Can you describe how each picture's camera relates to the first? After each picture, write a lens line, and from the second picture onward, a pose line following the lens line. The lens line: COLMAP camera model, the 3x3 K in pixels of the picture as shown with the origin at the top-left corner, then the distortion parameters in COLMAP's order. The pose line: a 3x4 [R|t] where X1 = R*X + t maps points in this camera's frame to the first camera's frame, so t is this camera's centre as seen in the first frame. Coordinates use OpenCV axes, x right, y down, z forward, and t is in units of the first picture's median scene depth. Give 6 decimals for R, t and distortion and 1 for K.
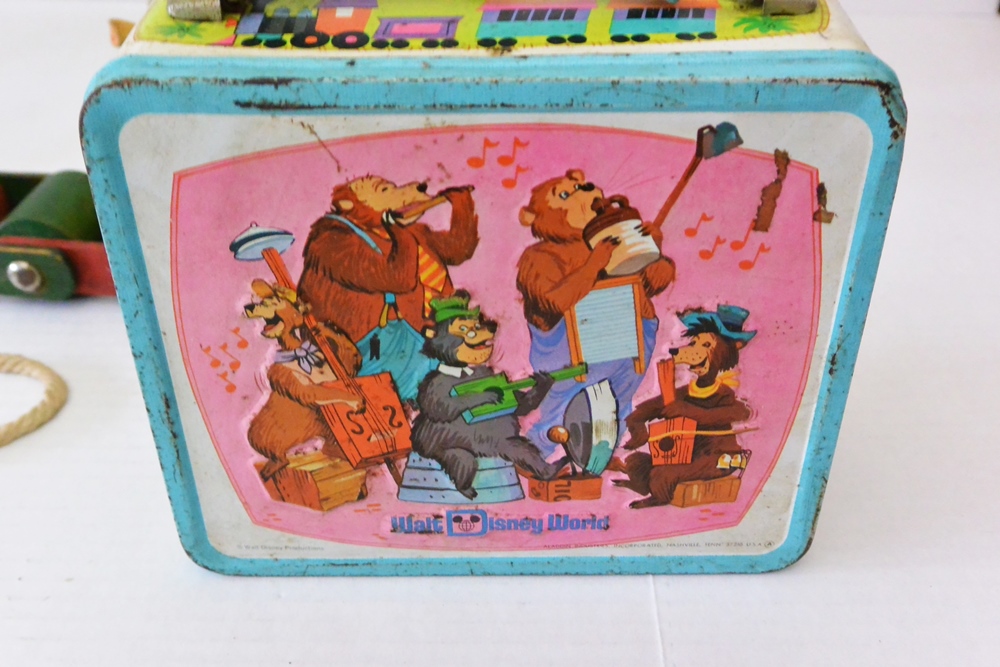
lens RADIAL K [[1126.7, 0, 500.2], [0, 1126.7, 332.9], [0, 0, 1]] dist [-0.006188, 0.000000]
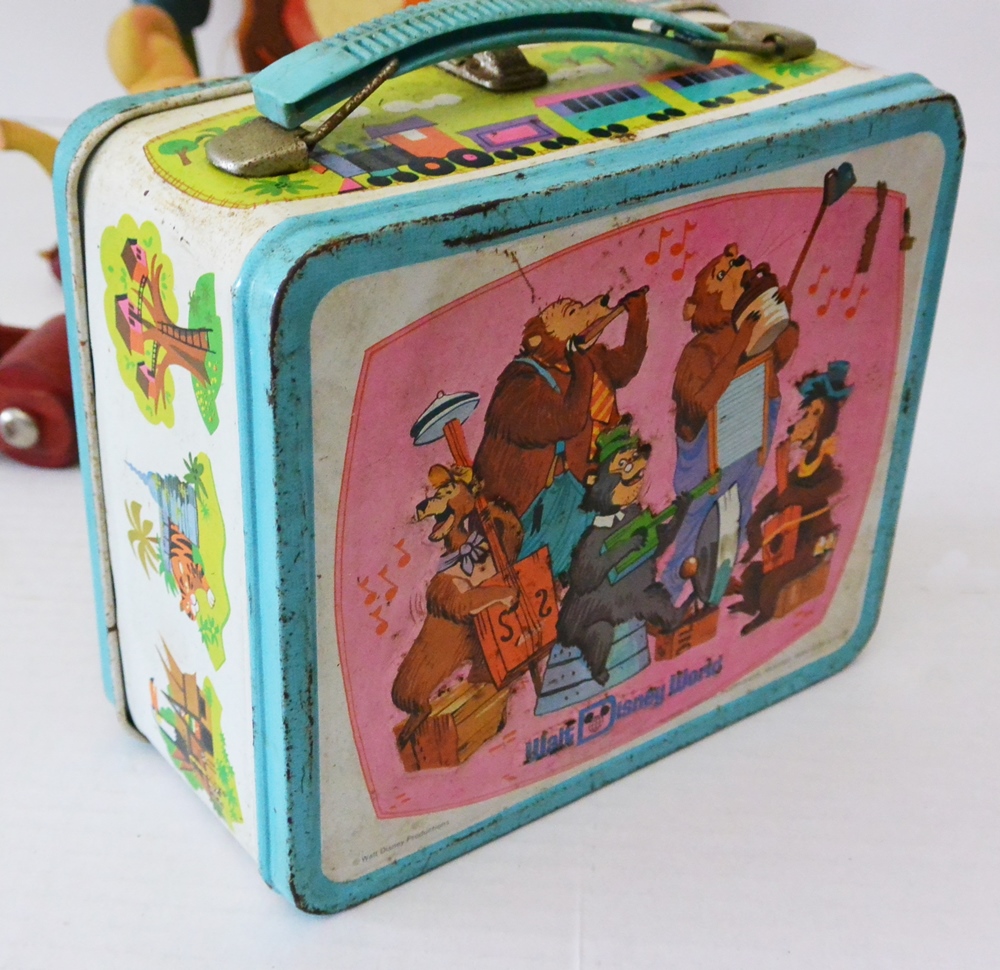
lens RADIAL K [[1694.4, 0, 461.2], [0, 1694.4, 516.0], [0, 0, 1]] dist [0.004987, 0.000000]
pose [[0.811253, -0.285753, 0.510111, -0.820383], [0.328996, 0.944314, 0.005766, -0.013707], [-0.483352, 0.163147, 0.860089, -0.050508]]
